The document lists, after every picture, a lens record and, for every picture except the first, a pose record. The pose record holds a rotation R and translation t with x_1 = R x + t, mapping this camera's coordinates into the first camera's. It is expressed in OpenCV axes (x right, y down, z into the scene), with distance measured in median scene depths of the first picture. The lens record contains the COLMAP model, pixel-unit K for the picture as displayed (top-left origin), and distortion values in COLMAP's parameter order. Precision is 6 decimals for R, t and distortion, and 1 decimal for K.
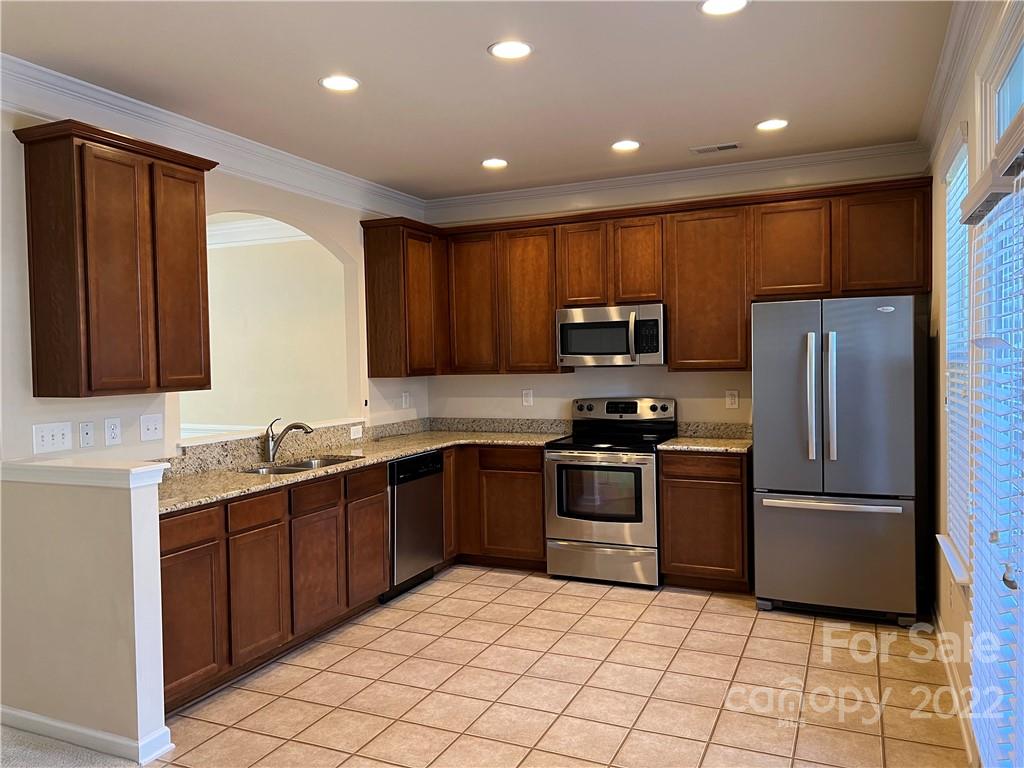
lens RADIAL K [[767.4, 0, 501.8], [0, 767.4, 389.9], [0, 0, 1]] dist [0.050949, -0.045505]
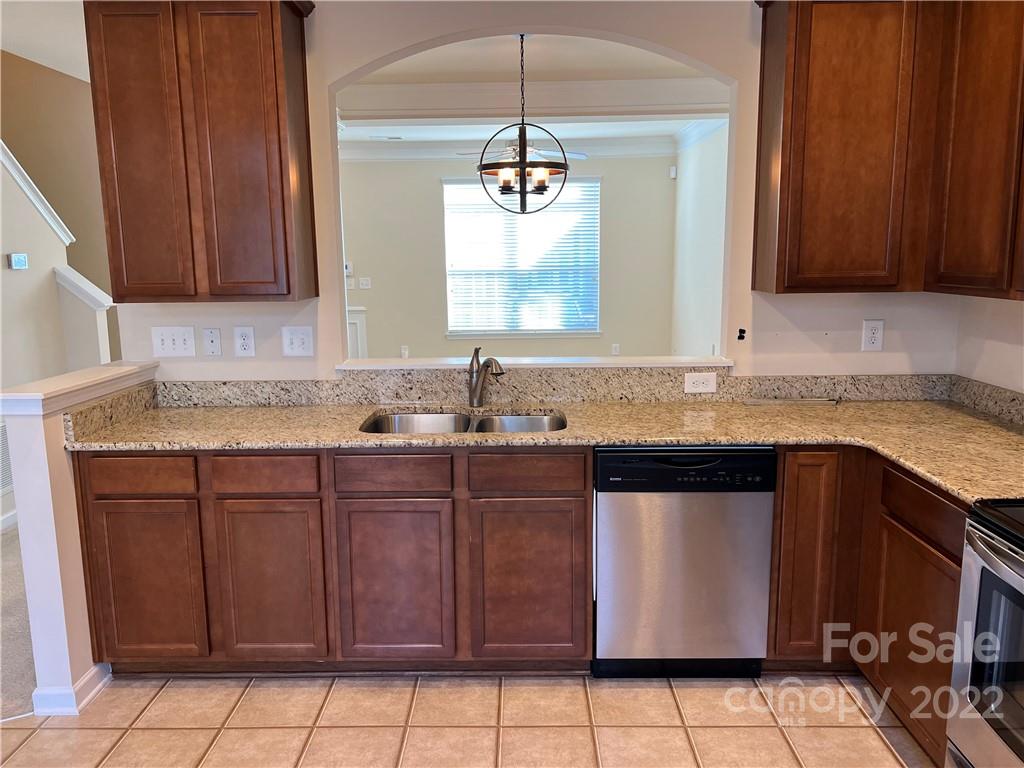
lens RADIAL K [[767.4, 0, 509.0], [0, 767.4, 382.0], [0, 0, 1]] dist [0.050949, -0.045505]
pose [[0.407440, 0.167961, -0.897653, 0.289958], [-0.033873, 0.985044, 0.168938, -0.041611], [0.912603, -0.038426, 0.407036, 0.645042]]
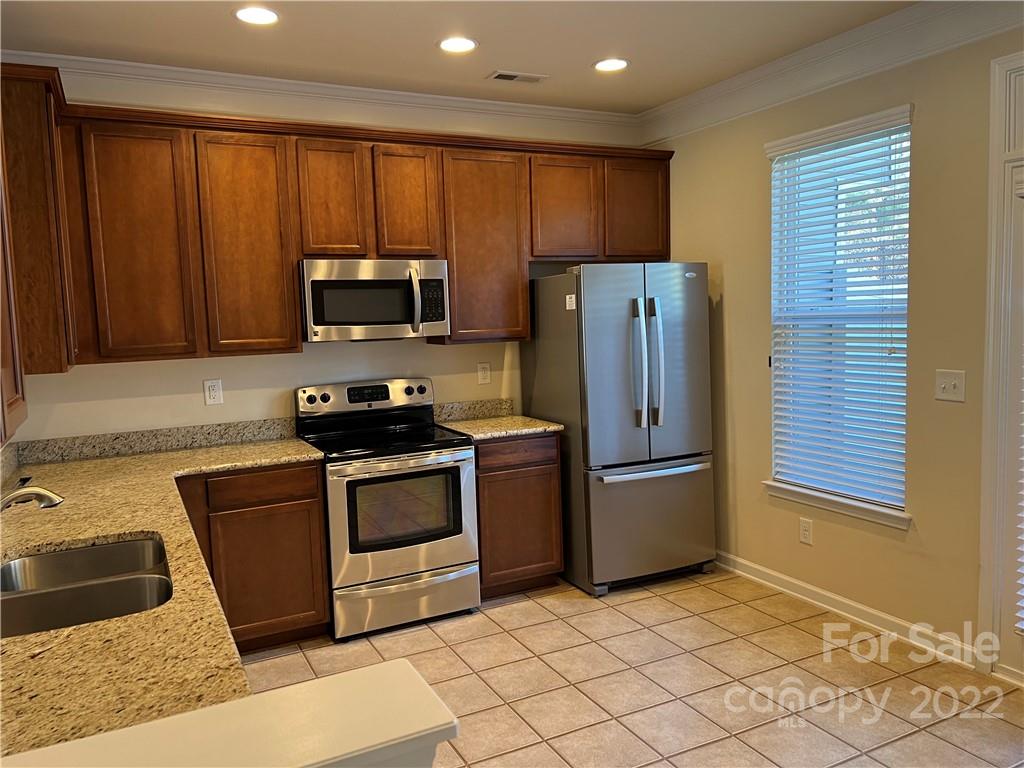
lens RADIAL K [[767.4, 0, 515.6], [0, 767.4, 383.1], [0, 0, 1]] dist [0.050949, -0.045505]
pose [[0.610248, -0.073832, 0.788763, -0.378111], [0.052343, 0.997230, 0.052849, -0.021474], [-0.790479, 0.009035, 0.612422, 0.441861]]
